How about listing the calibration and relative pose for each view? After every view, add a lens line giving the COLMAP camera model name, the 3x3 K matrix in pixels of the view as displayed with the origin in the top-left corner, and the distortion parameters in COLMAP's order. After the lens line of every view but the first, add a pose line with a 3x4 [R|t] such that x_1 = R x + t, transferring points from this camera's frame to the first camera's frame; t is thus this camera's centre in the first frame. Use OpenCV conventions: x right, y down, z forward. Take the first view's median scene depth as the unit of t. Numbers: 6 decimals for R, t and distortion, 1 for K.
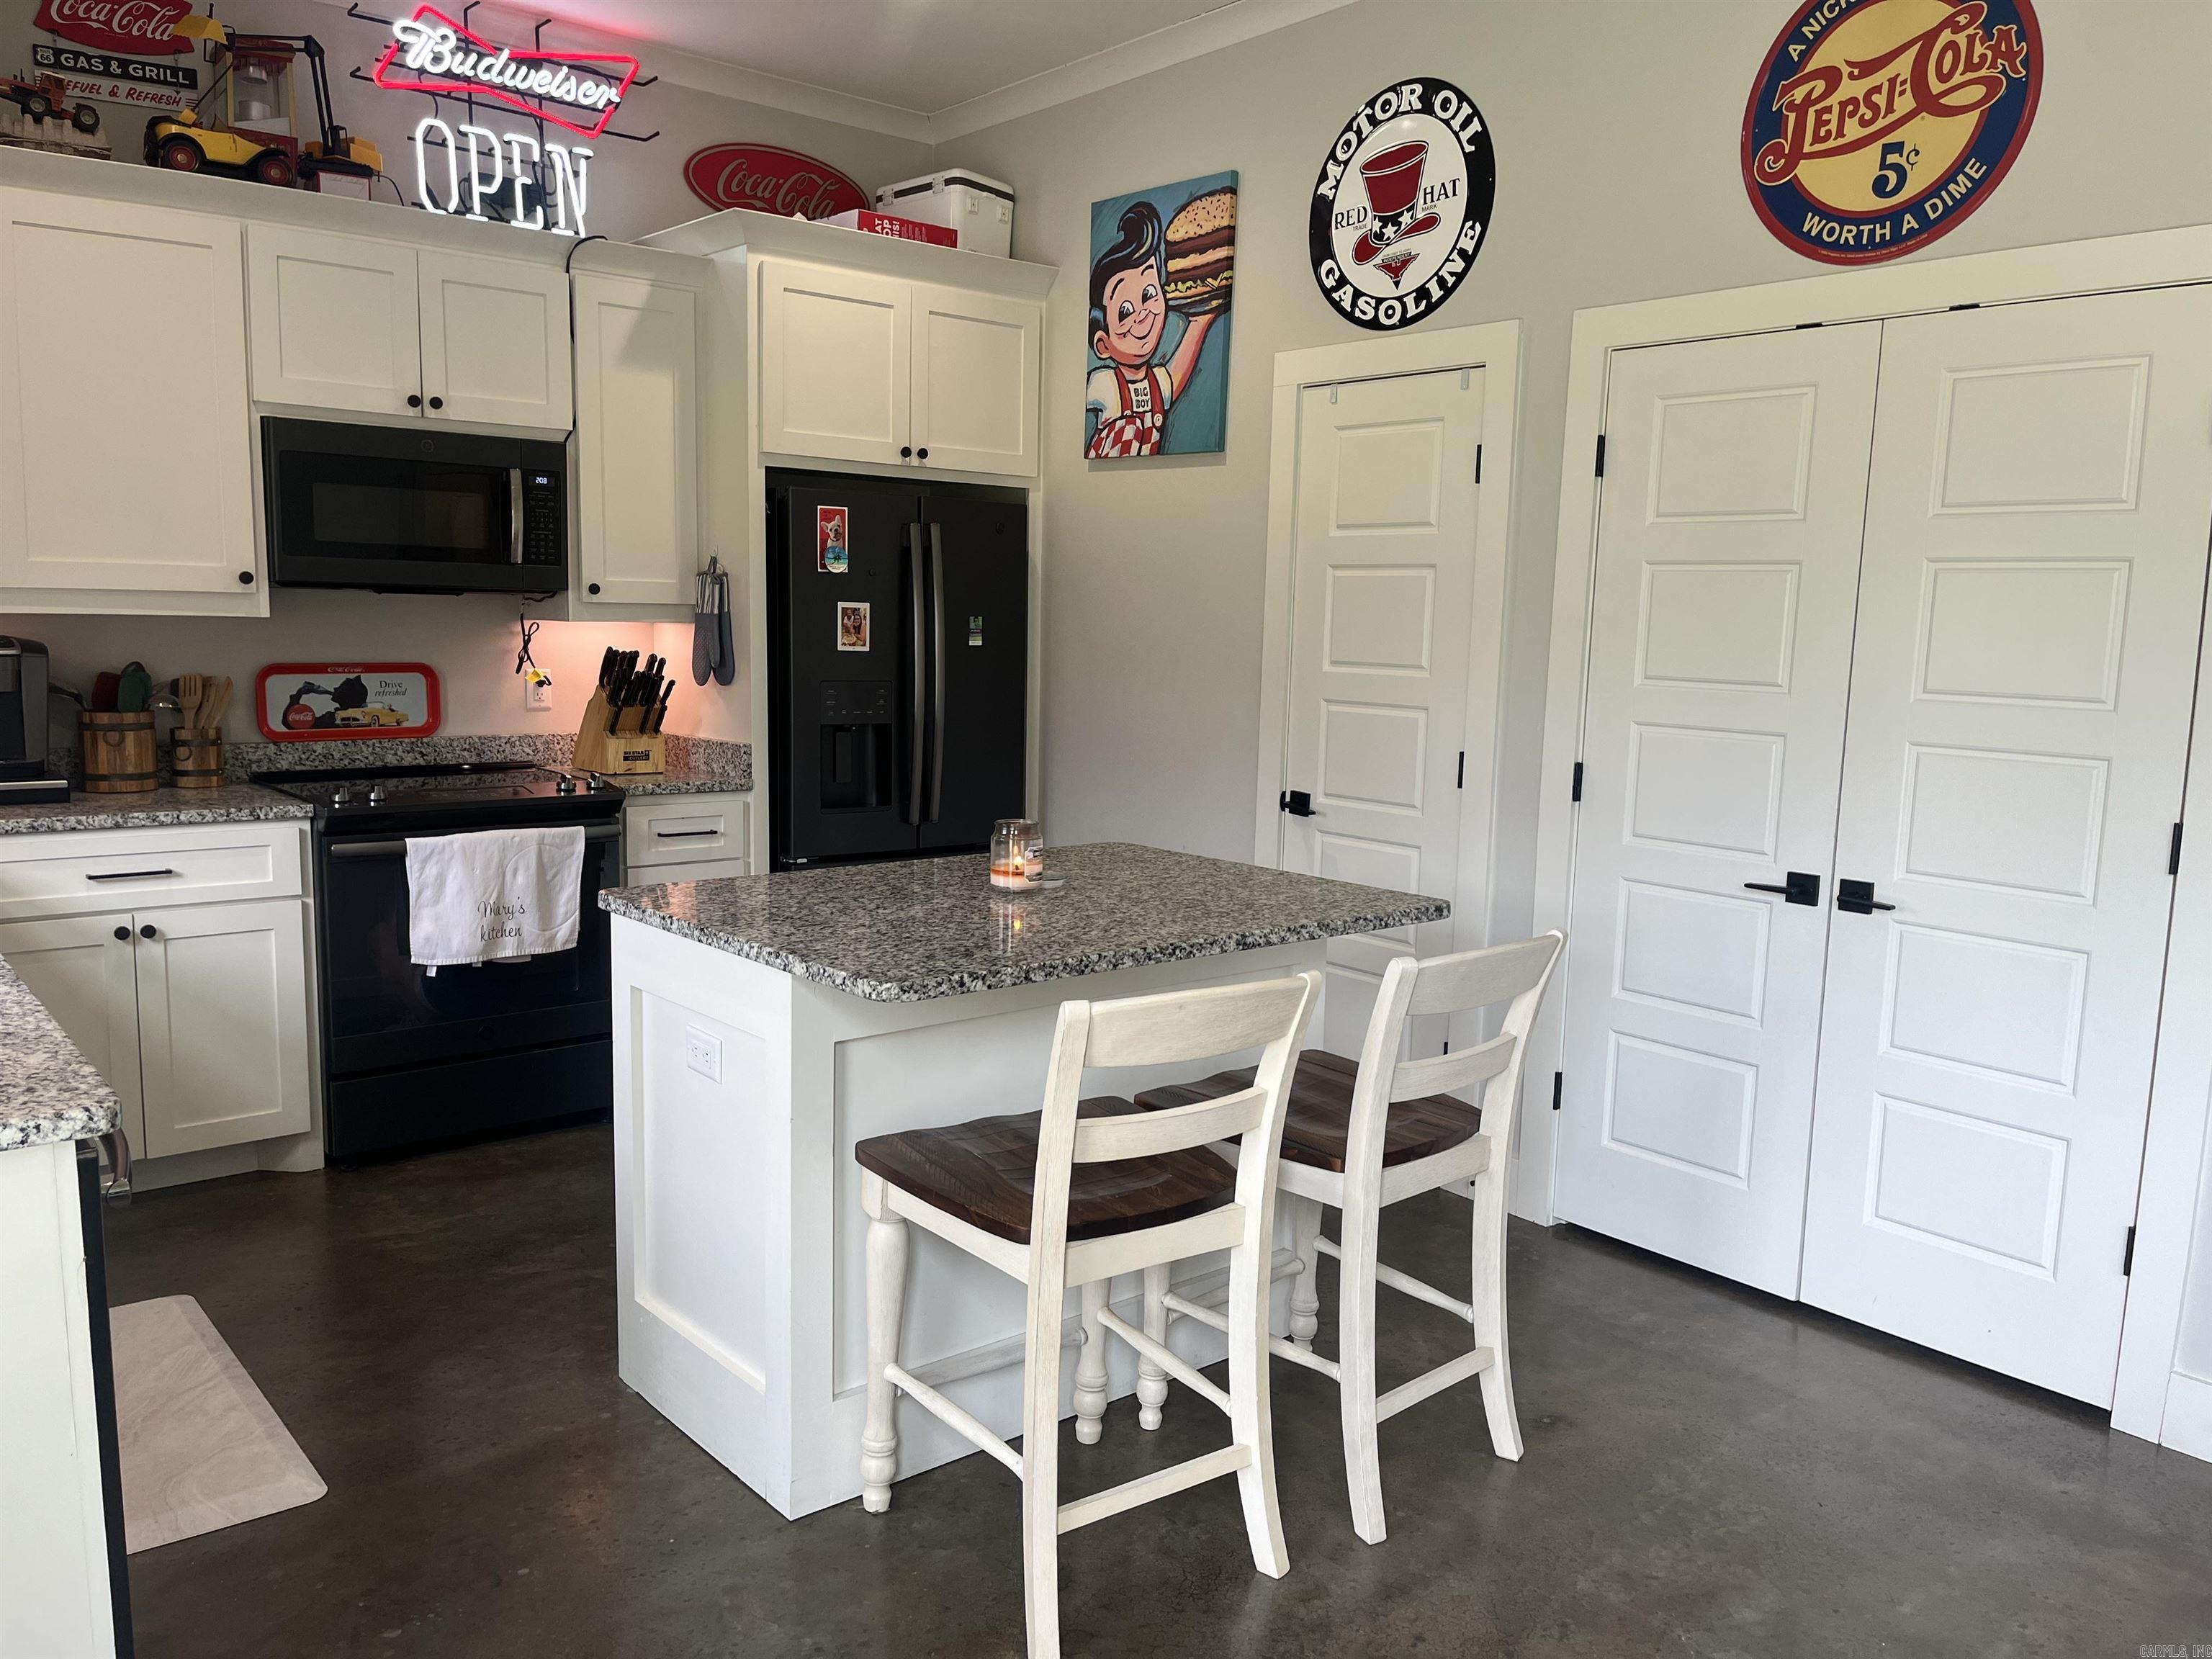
lens RADIAL K [[1669.2, 0, 1109.1], [0, 1669.2, 838.8], [0, 0, 1]] dist [0.082194, -0.114818]
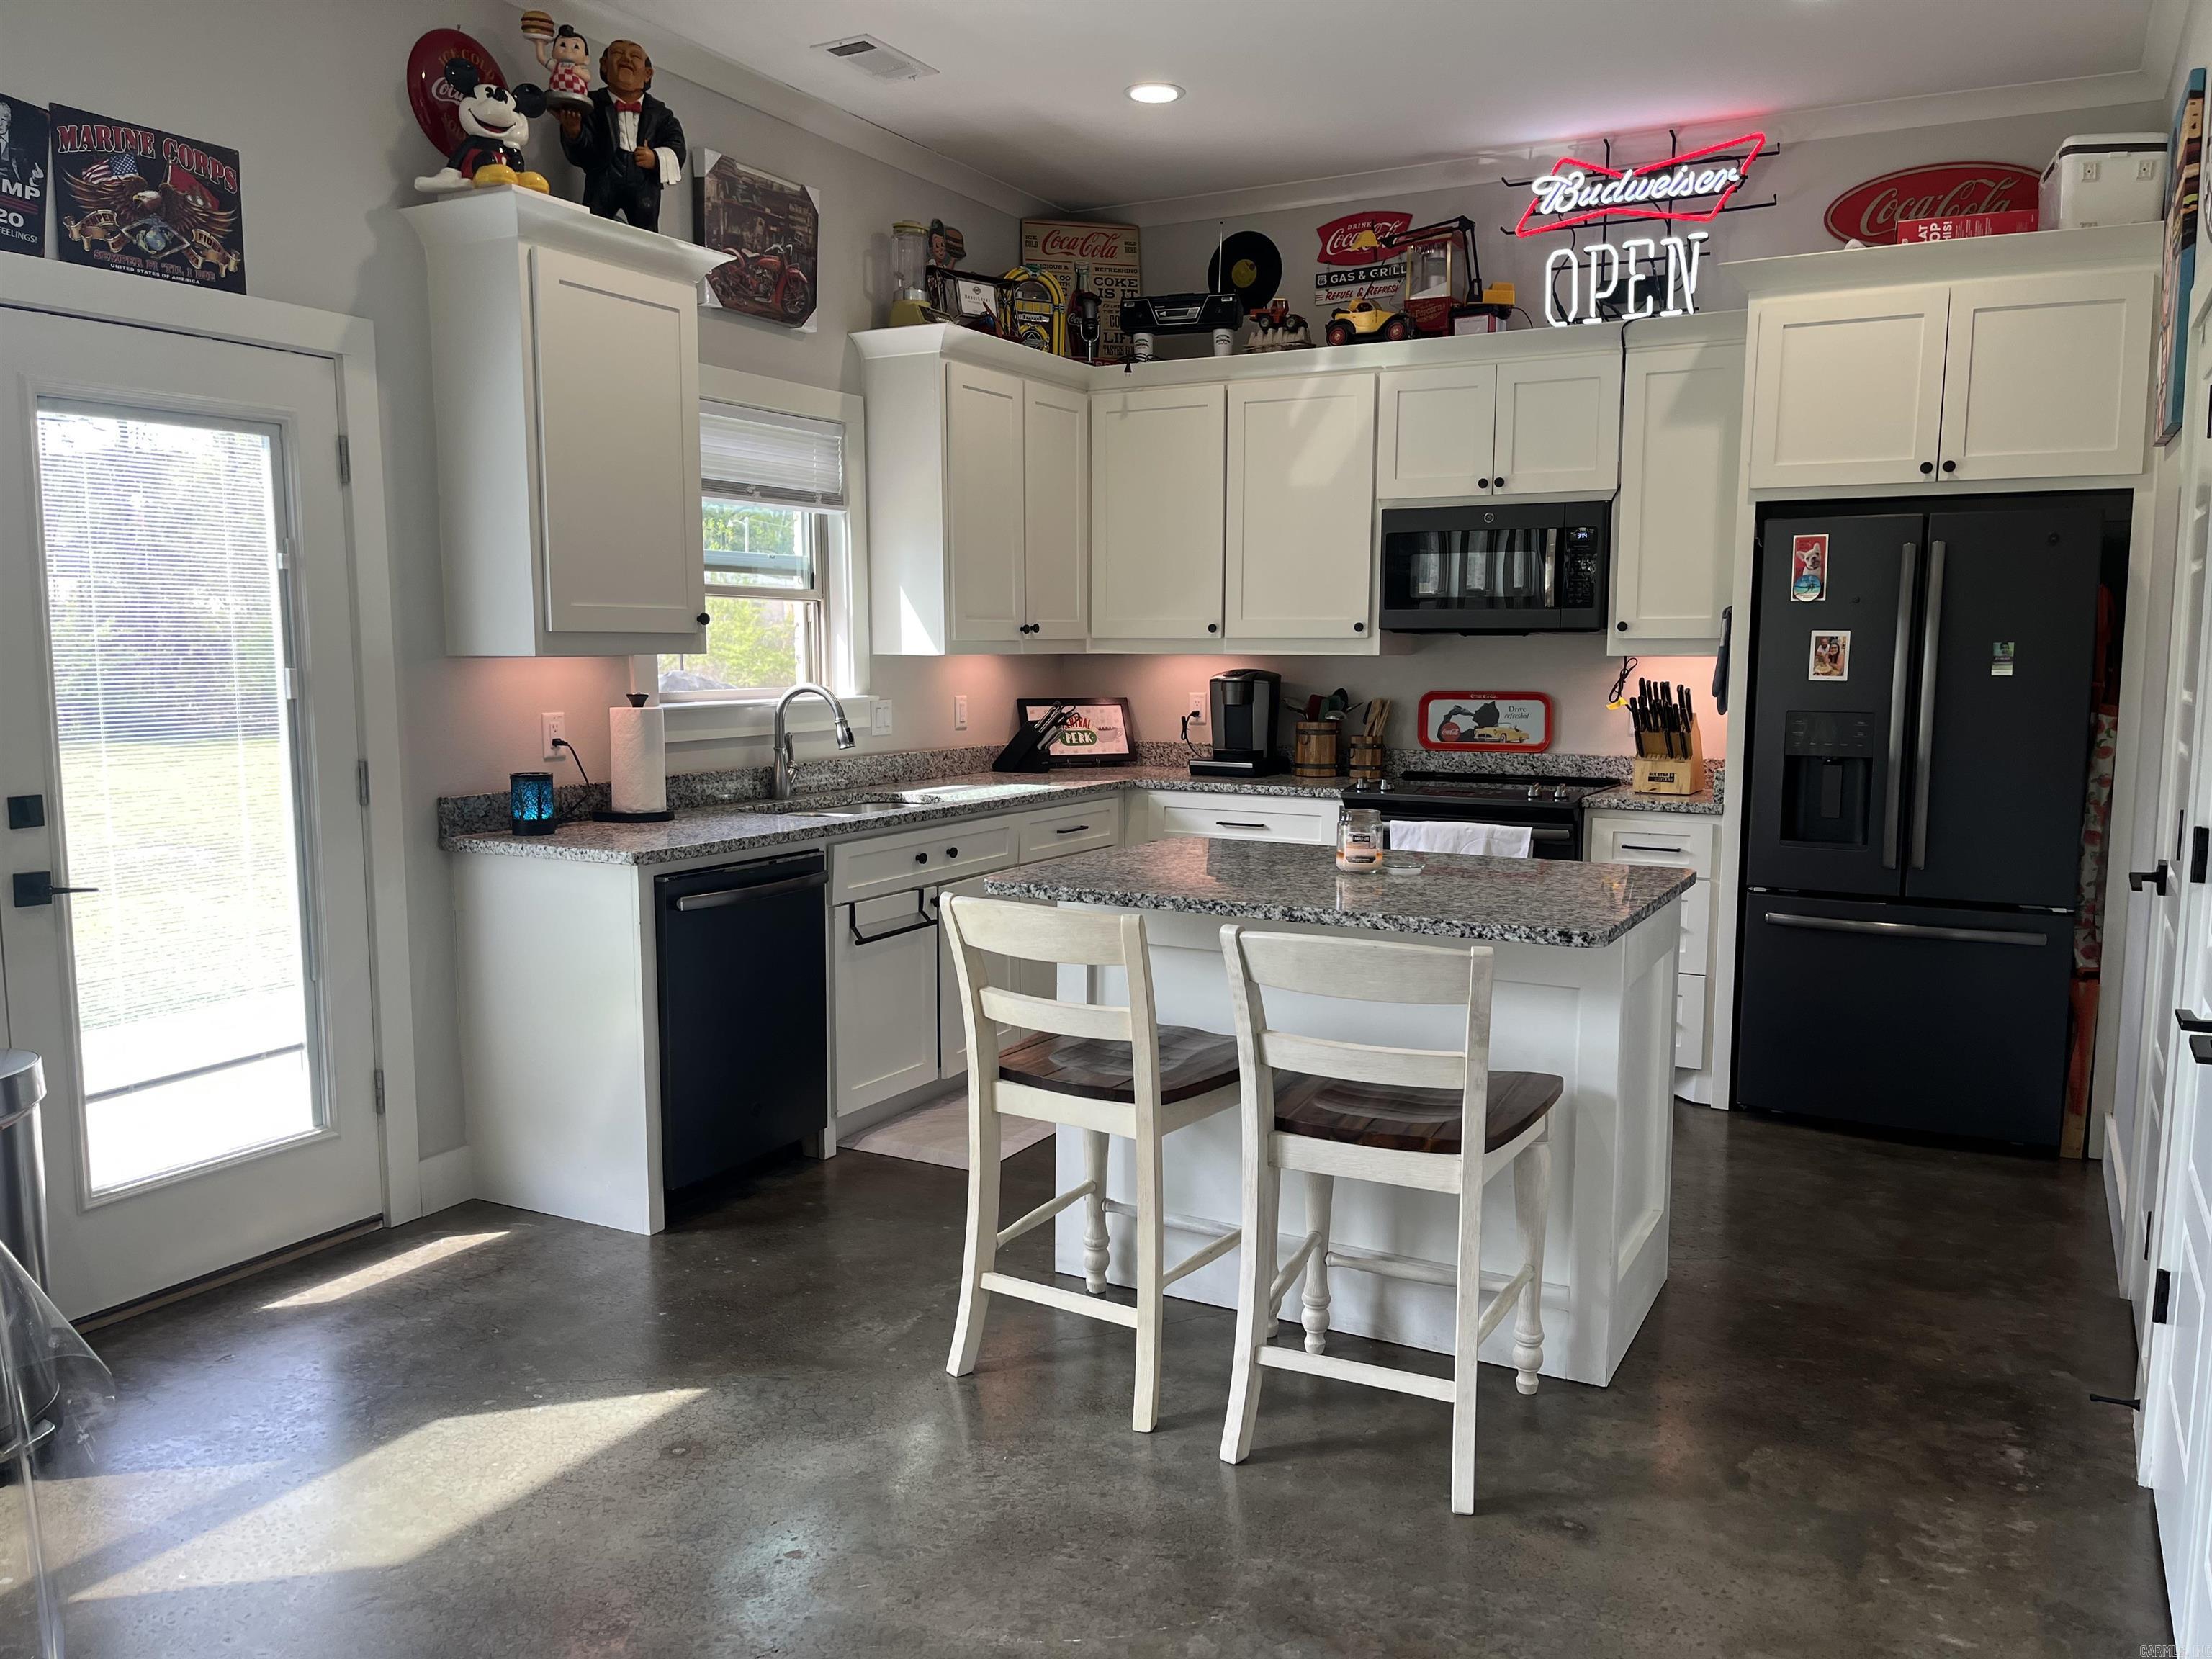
lens RADIAL K [[1669.2, 0, 1111.1], [0, 1669.2, 838.3], [0, 0, 1]] dist [0.082194, -0.114818]
pose [[0.373394, 0.085610, -0.923714, 0.675070], [-0.123250, 0.991484, 0.042069, -0.013412], [0.919449, 0.098140, 0.380765, 0.288360]]
